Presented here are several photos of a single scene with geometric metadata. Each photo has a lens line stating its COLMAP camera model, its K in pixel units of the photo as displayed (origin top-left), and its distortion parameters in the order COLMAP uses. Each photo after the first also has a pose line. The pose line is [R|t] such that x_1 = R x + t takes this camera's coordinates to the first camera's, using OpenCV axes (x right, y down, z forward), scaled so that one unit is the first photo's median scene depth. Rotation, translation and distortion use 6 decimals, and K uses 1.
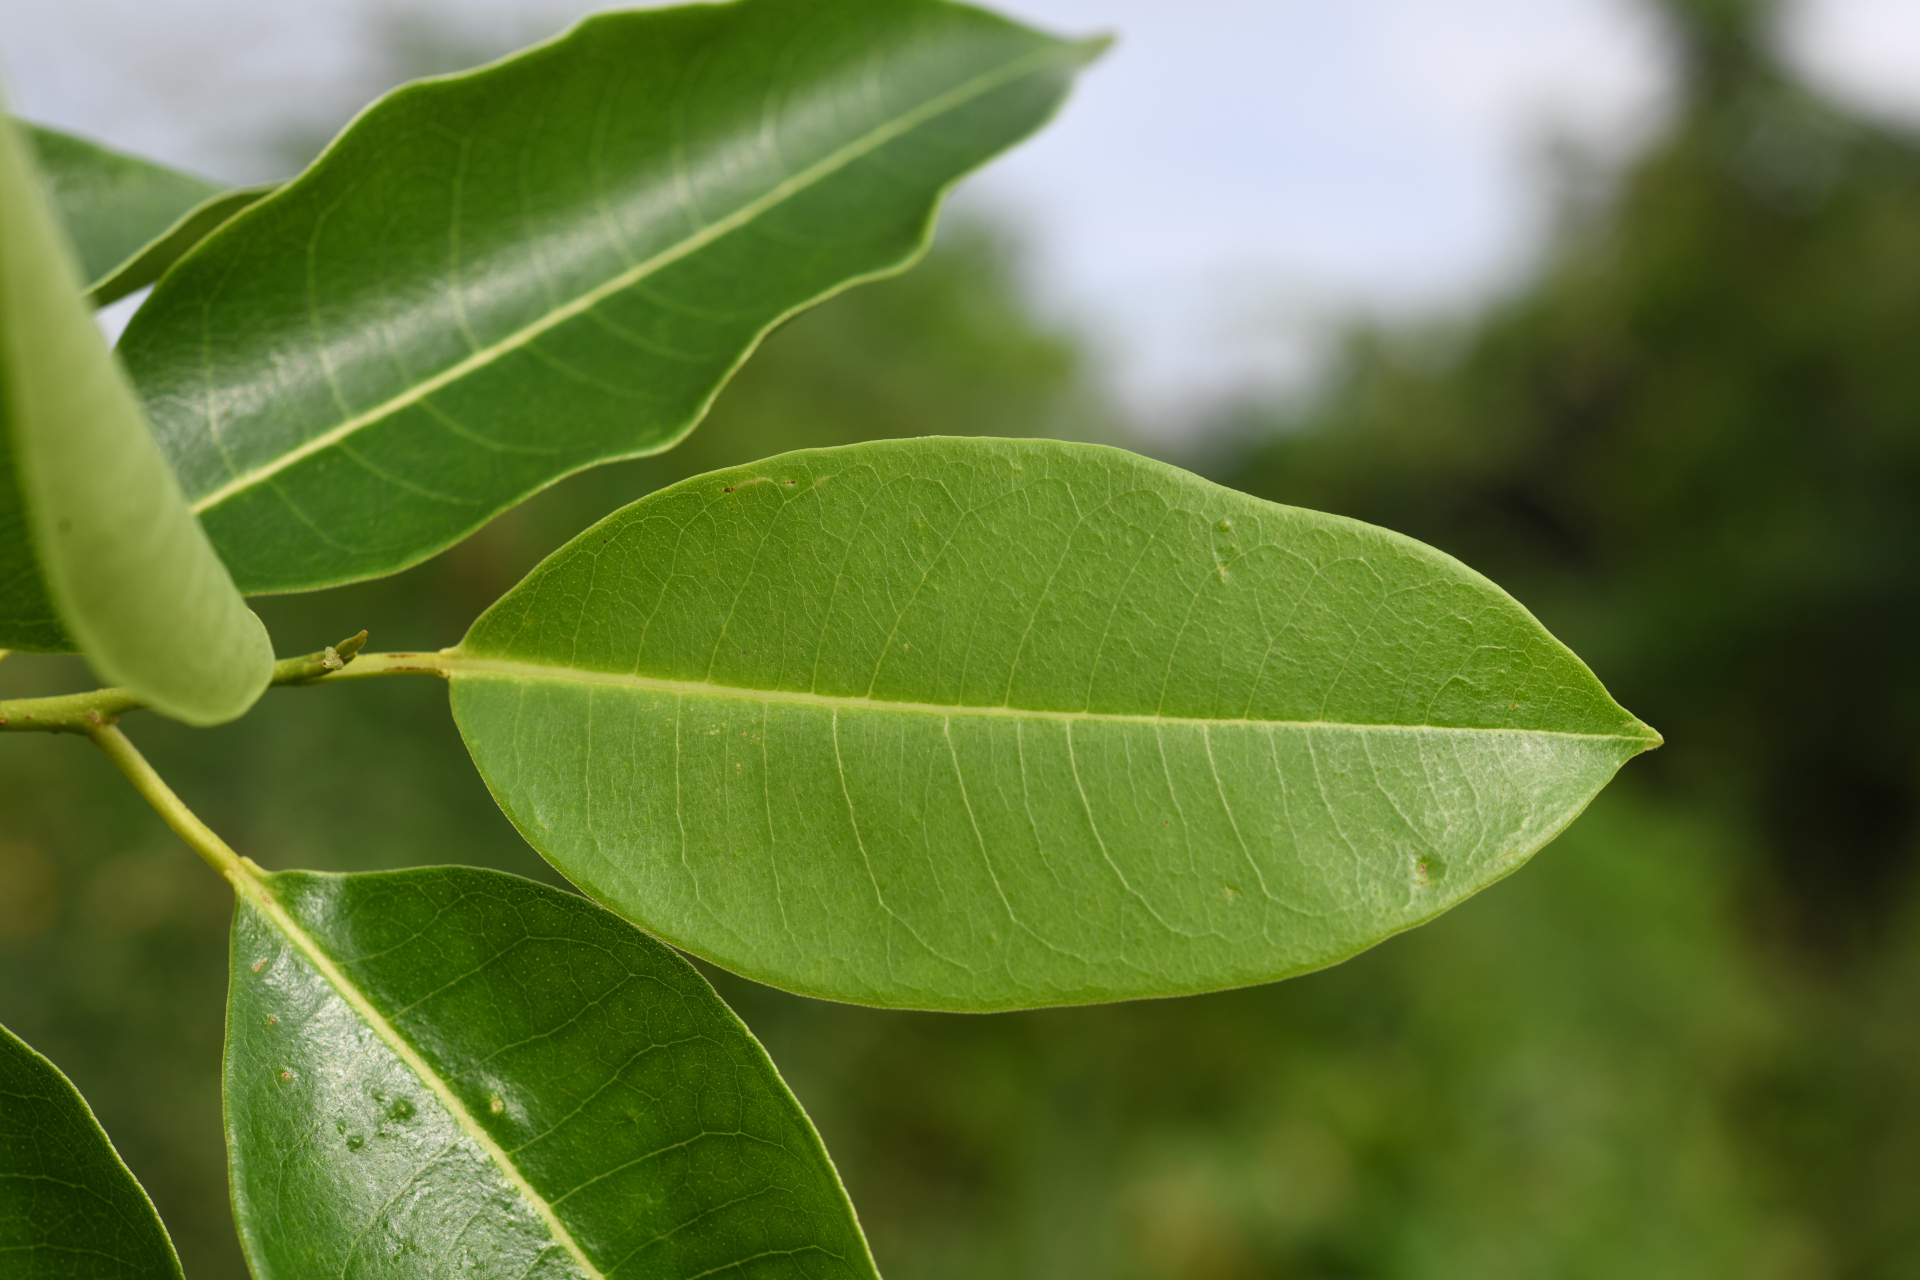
lens RADIAL K [[3515.9, 0, 960.0], [0, 3515.9, 640.0], [0, 0, 1]] dist [0.008361, 0.242018]
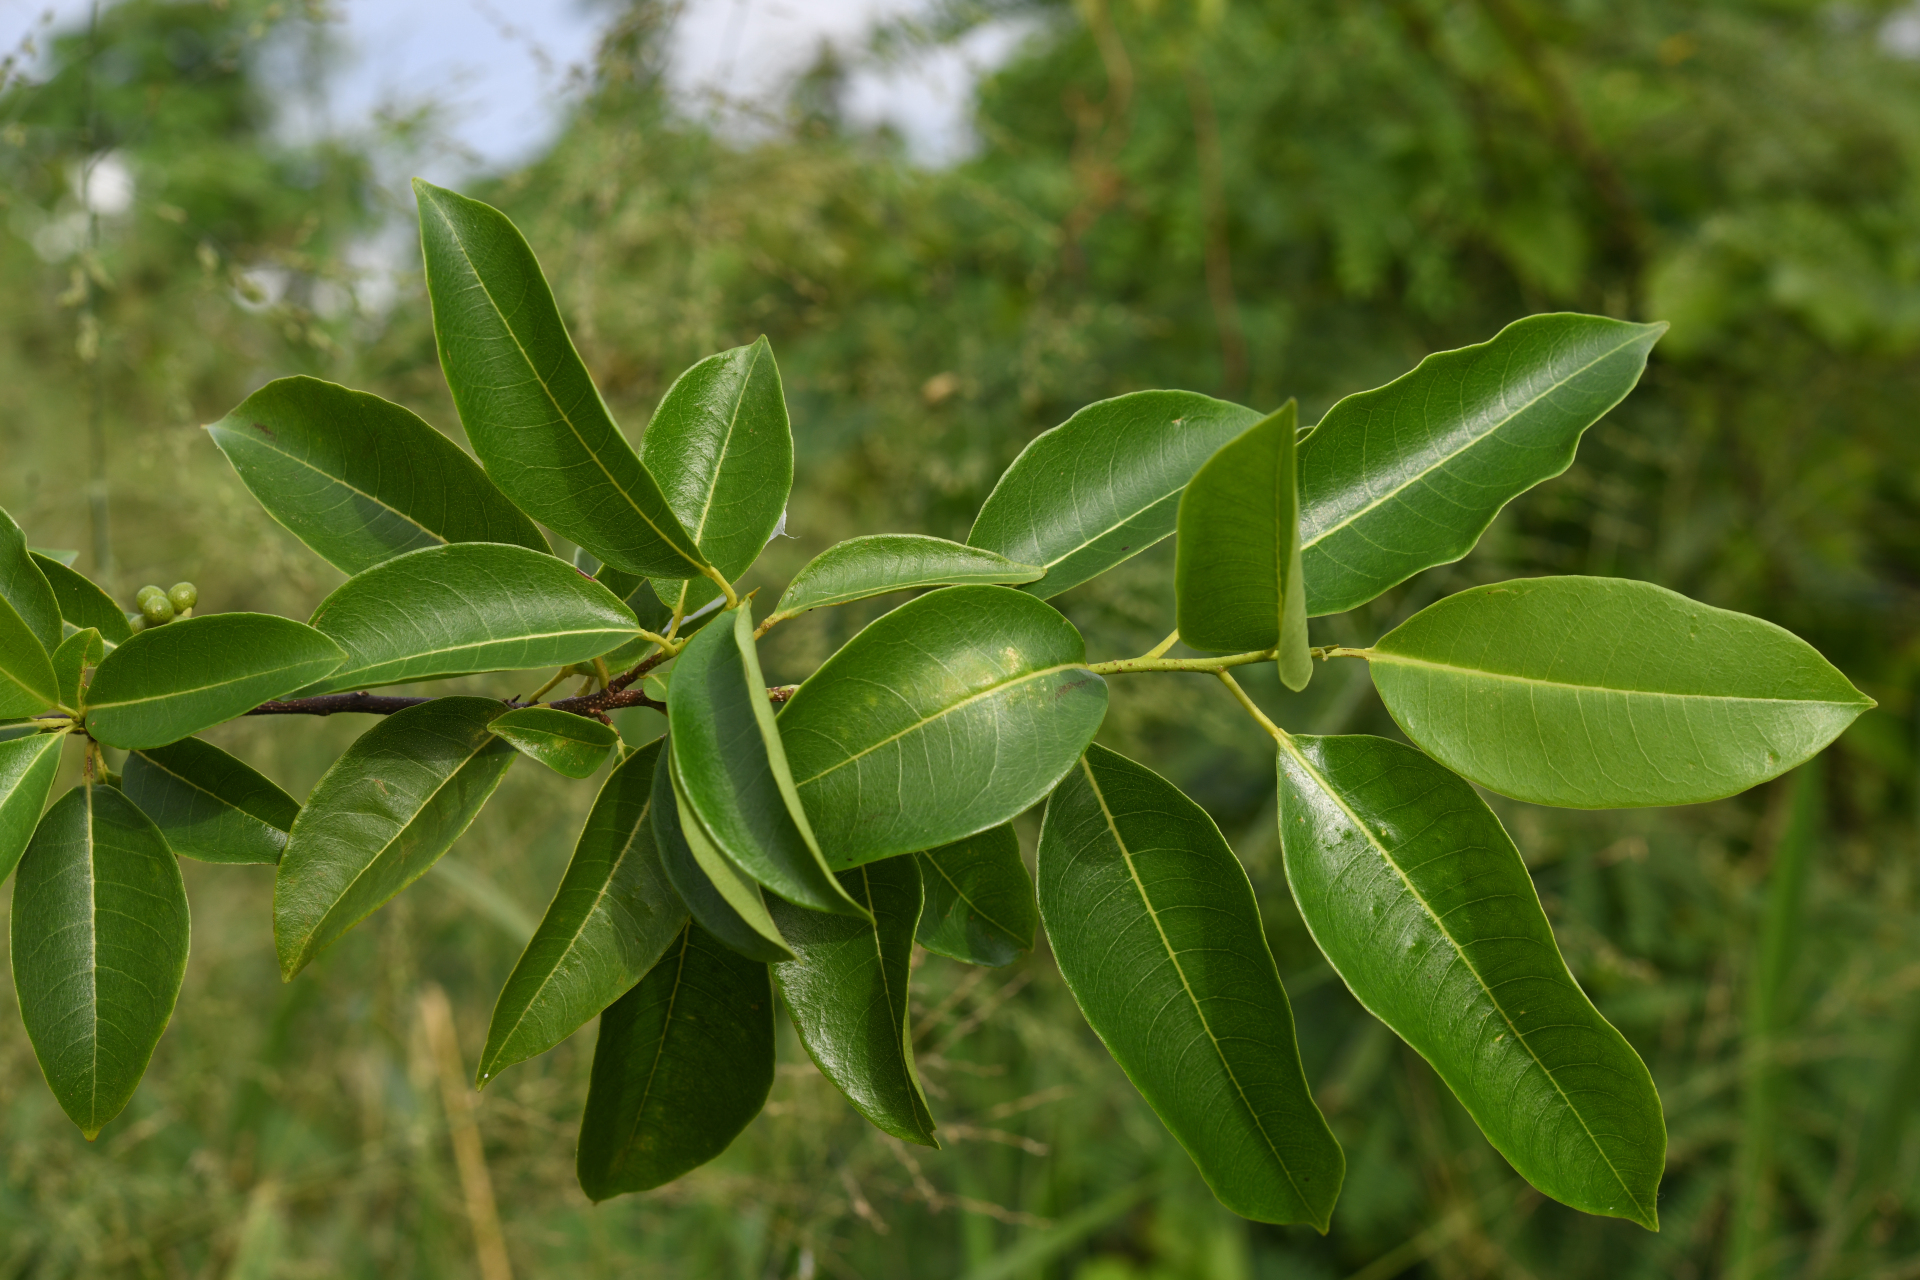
lens RADIAL K [[3515.9, 0, 960.0], [0, 3515.9, 640.0], [0, 0, 1]] dist [0.008361, 0.242018]
pose [[0.986146, 0.021263, -0.164511, -0.025729], [0.000528, 0.991343, 0.131299, -0.337198], [0.165879, -0.129567, 0.977597, -1.486036]]
